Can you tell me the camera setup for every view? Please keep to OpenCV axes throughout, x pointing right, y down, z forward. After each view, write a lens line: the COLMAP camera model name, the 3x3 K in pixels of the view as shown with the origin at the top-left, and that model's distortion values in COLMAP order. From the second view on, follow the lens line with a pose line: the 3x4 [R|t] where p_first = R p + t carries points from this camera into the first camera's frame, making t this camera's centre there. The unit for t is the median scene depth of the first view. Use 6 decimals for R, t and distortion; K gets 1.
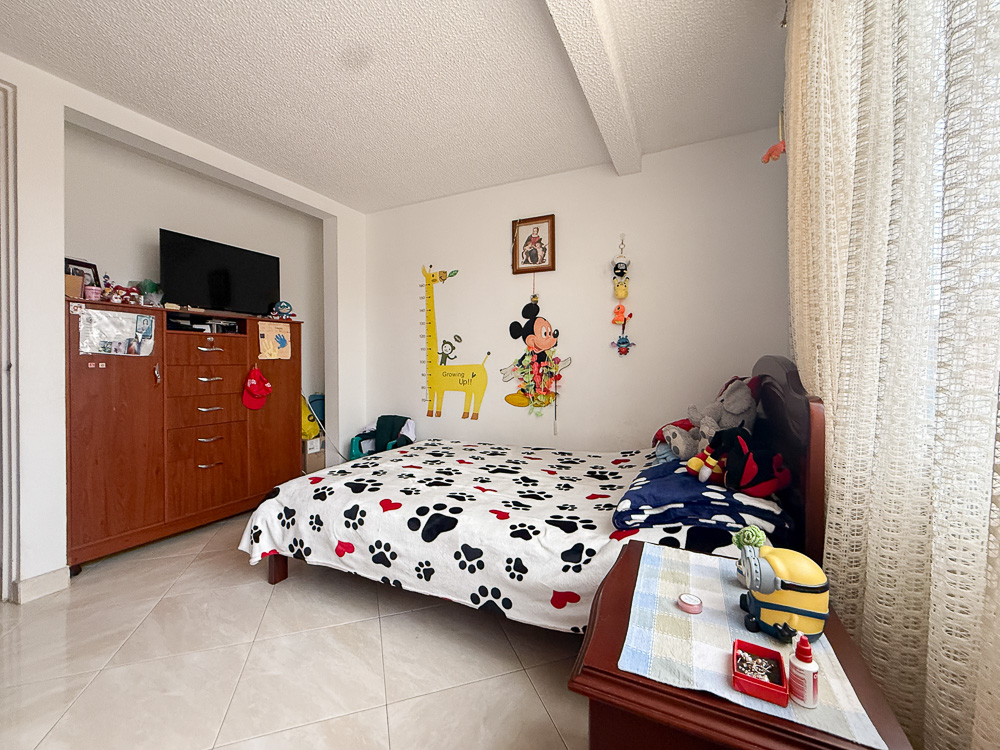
lens RADIAL K [[407.5, 0, 507.2], [0, 407.5, 370.0], [0, 0, 1]] dist [0.004805, -0.000680]
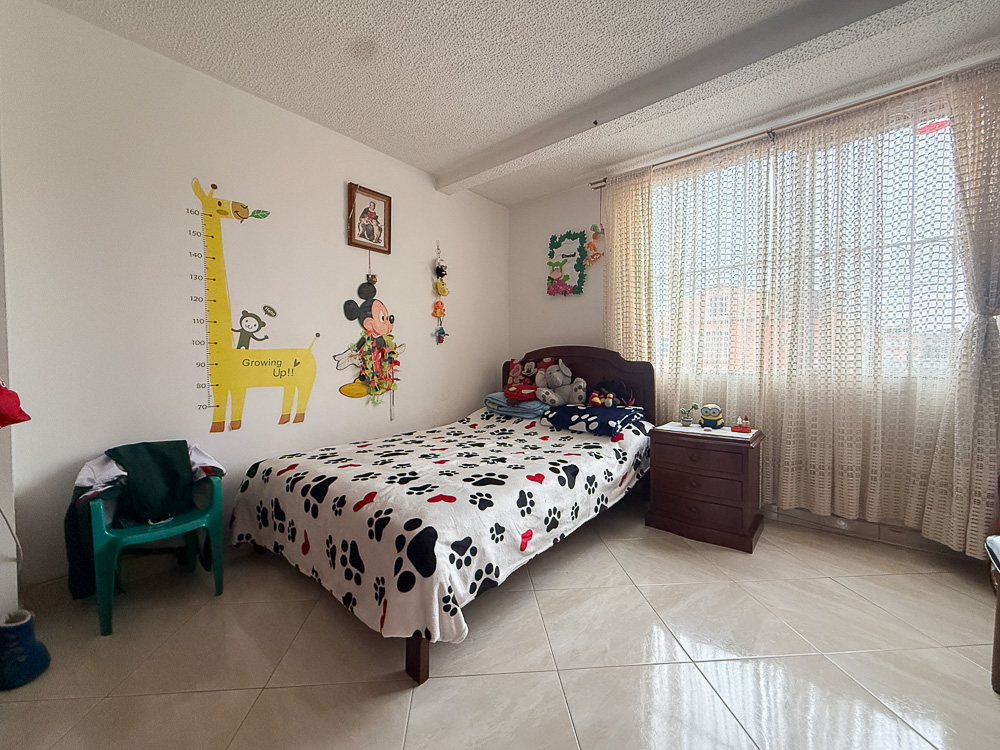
lens RADIAL K [[407.5, 0, 510.6], [0, 407.5, 374.7], [0, 0, 1]] dist [0.004805, -0.000680]
pose [[0.241768, -0.038659, 0.969564, -0.754553], [0.018342, 0.999210, 0.035268, 0.015529], [-0.970161, 0.009257, 0.242286, 0.465883]]
